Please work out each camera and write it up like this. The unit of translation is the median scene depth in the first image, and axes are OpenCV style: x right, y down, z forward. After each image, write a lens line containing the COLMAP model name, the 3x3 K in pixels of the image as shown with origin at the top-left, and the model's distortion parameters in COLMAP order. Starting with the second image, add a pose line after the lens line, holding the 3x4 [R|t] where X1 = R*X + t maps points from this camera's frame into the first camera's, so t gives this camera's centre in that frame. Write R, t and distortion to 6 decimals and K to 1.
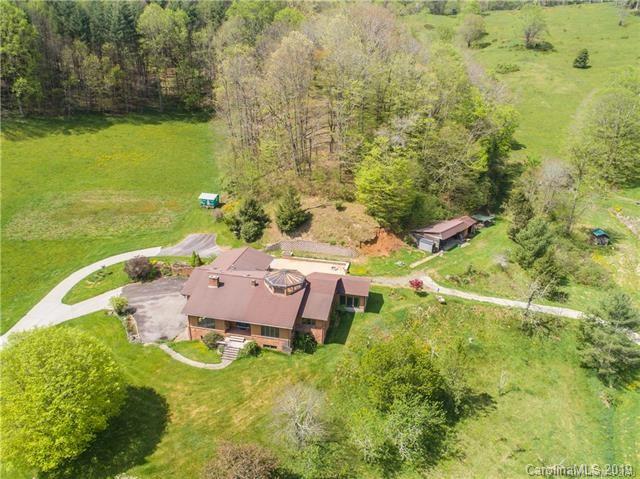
lens RADIAL K [[477.9, 0, 321.5], [0, 477.9, 250.2], [0, 0, 1]] dist [-0.015862, -0.002501]
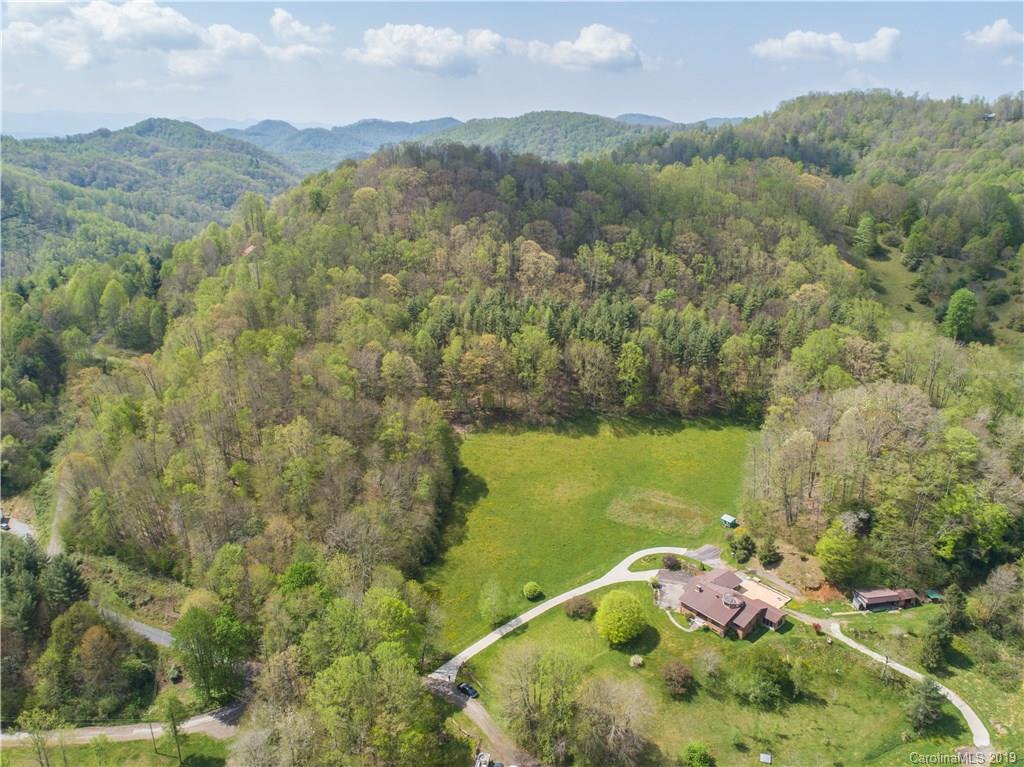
lens RADIAL K [[781.2, 0, 512.0], [0, 781.2, 383.5], [0, 0, 1]] dist [-0.007579, -0.001584]
pose [[0.782650, 0.171586, -0.598345, 0.720144], [-0.209791, 0.977728, 0.005970, -0.466730], [0.586043, 0.120855, 0.801216, -1.612131]]
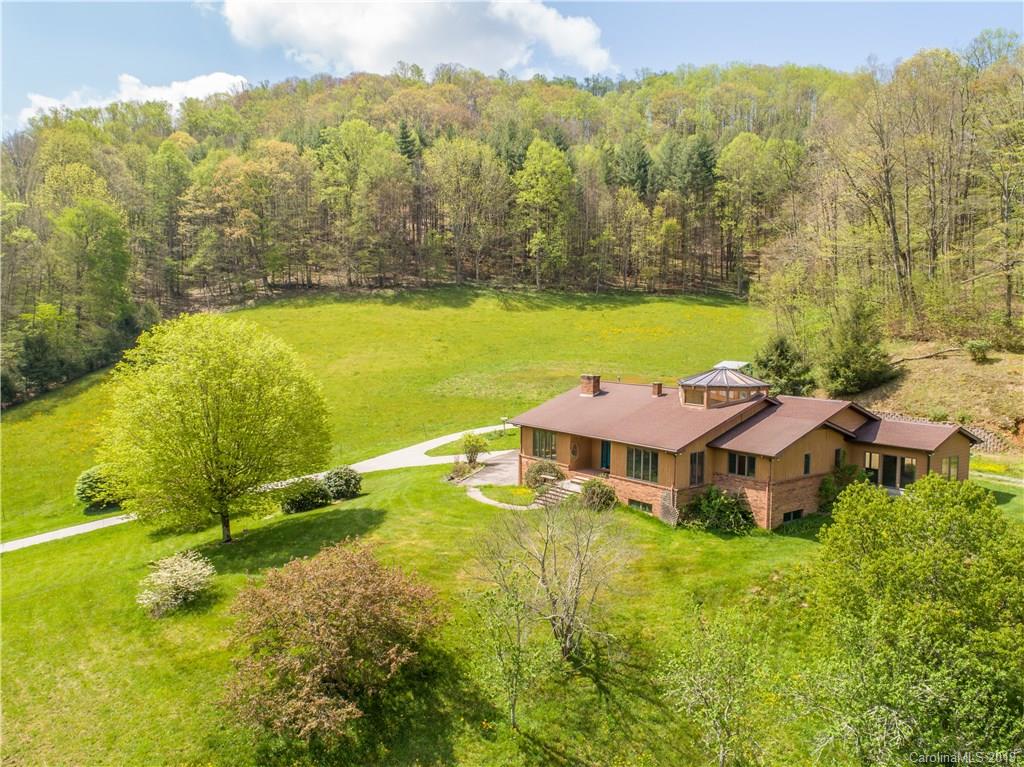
lens RADIAL K [[781.2, 0, 512.0], [0, 781.2, 383.5], [0, 0, 1]] dist [-0.007579, -0.001584]
pose [[0.749088, 0.029039, -0.661834, 0.191876], [-0.243984, 0.940909, -0.234866, 0.206419], [0.615905, 0.337412, 0.711909, 0.271083]]
